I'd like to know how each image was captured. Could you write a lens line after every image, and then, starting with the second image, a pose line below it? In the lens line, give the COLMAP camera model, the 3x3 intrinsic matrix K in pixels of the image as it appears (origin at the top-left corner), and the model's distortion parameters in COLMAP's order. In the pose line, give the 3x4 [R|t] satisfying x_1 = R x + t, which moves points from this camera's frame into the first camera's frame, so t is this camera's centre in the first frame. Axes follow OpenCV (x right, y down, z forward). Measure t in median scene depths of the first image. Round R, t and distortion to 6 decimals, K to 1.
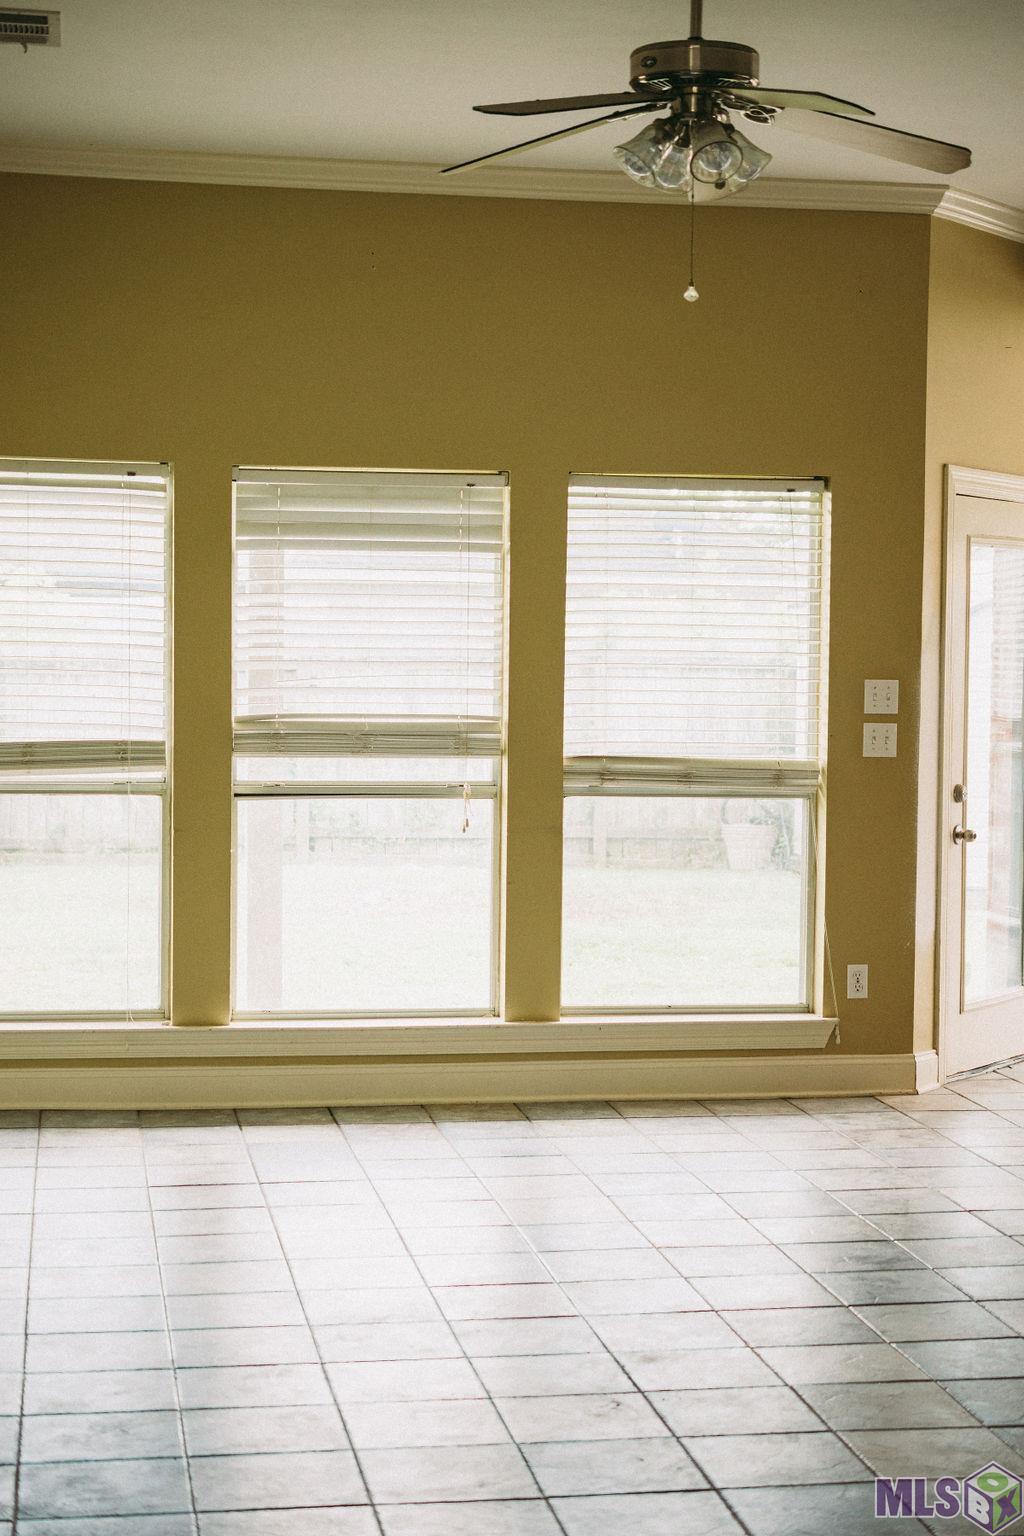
lens RADIAL K [[2642.4, 0, 519.3], [0, 2642.4, 774.1], [0, 0, 1]] dist [0.021582, 0.000000]
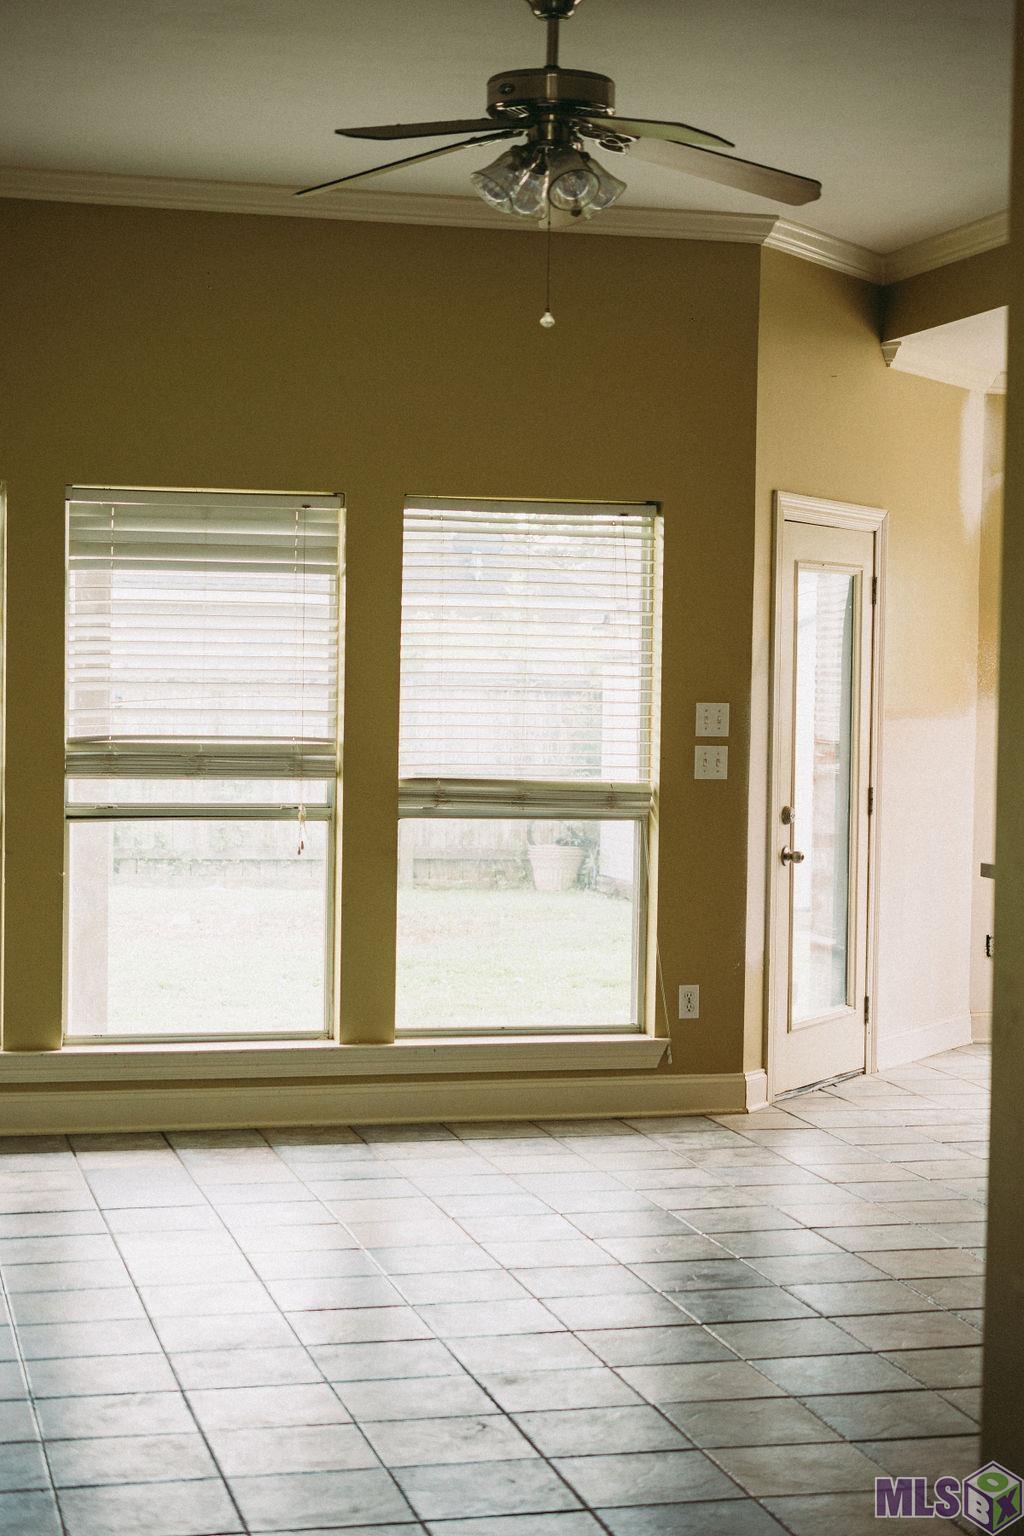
lens RADIAL K [[2642.4, 0, 525.9], [0, 2642.4, 770.0], [0, 0, 1]] dist [0.021582, 0.000000]
pose [[0.996588, 0.001065, 0.082534, -0.017935], [-0.000282, 0.999955, -0.009488, -0.000413], [-0.082540, 0.009432, 0.996543, -0.000765]]
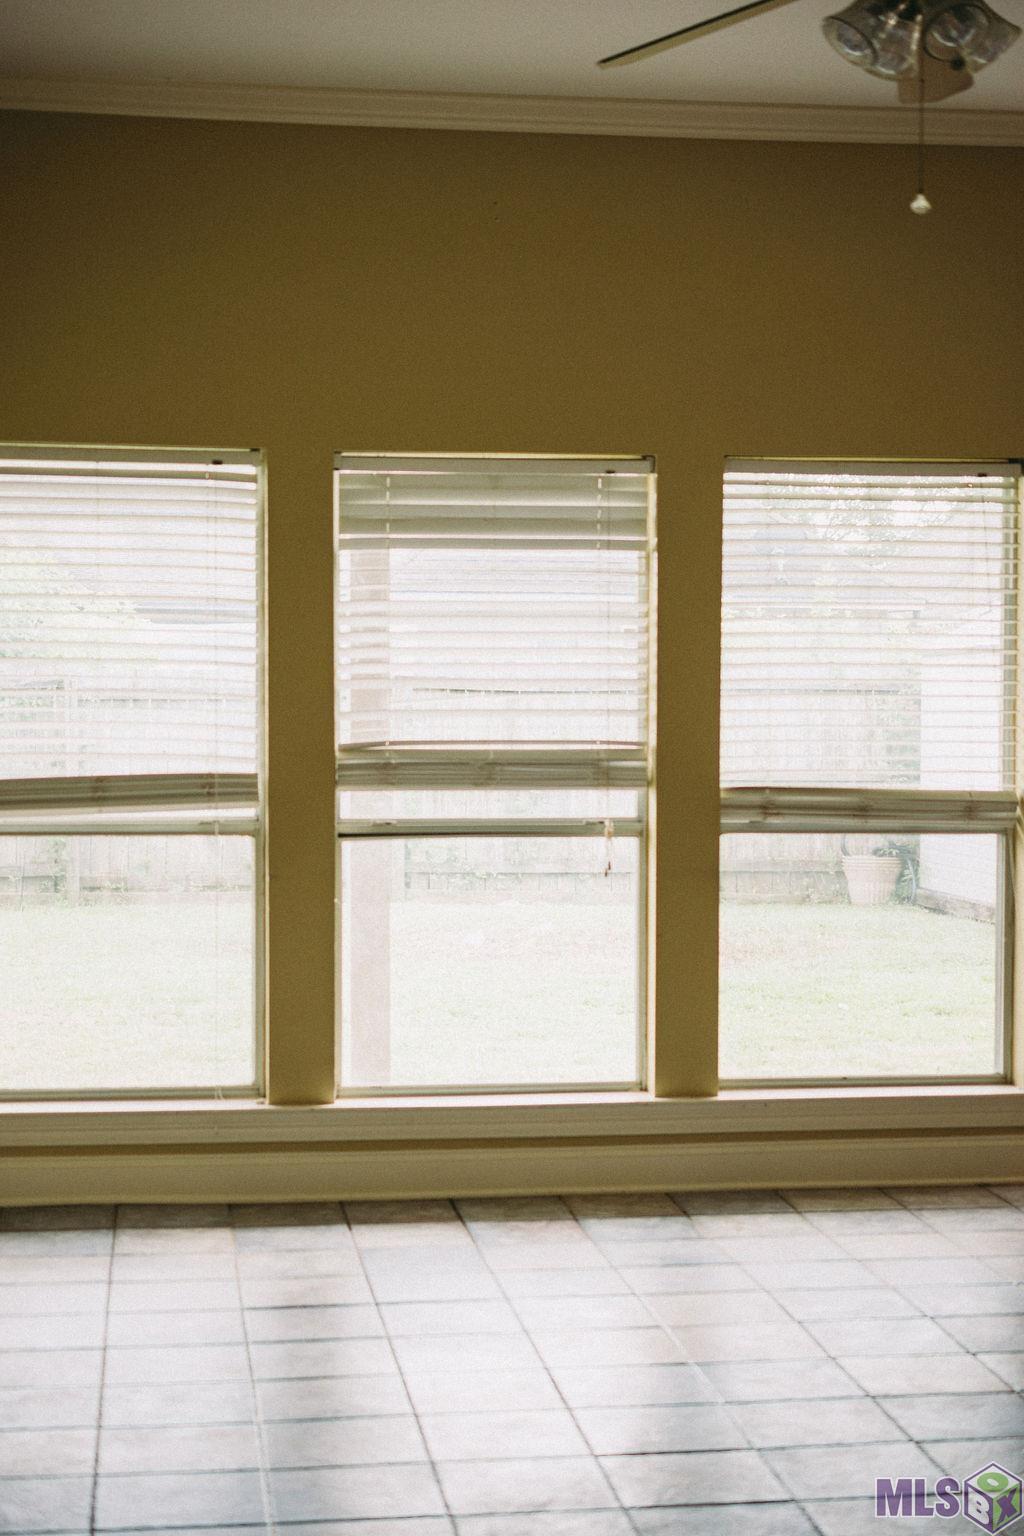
lens RADIAL K [[2642.4, 0, 519.5], [0, 2642.4, 770.0], [0, 0, 1]] dist [0.021582, 0.000000]
pose [[0.999488, -0.008051, -0.030972, -0.021987], [0.007667, 0.999892, -0.012503, -0.002153], [0.031069, 0.012259, 0.999442, 0.141824]]
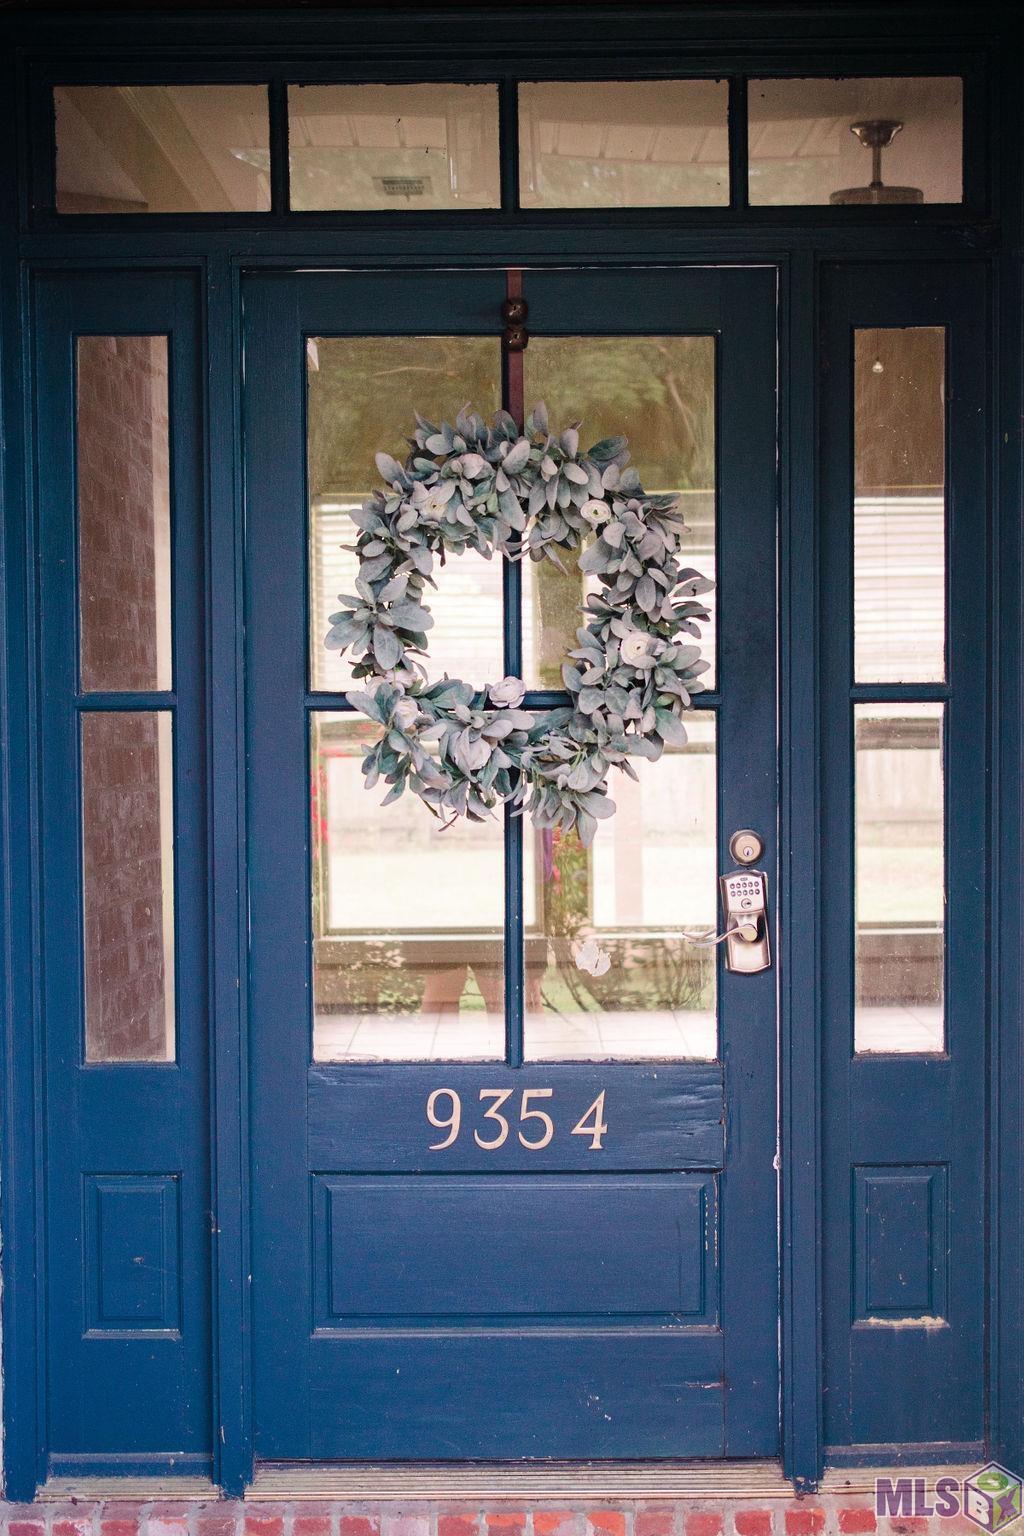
lens RADIAL K [[2642.4, 0, 509.6], [0, 2642.4, 767.7], [0, 0, 1]] dist [0.021582, 0.000000]
pose [[0.985759, -0.020085, -0.166962, 0.069904], [0.019702, 0.999798, -0.003948, 0.020376], [0.167008, 0.000602, 0.985955, -0.273356]]
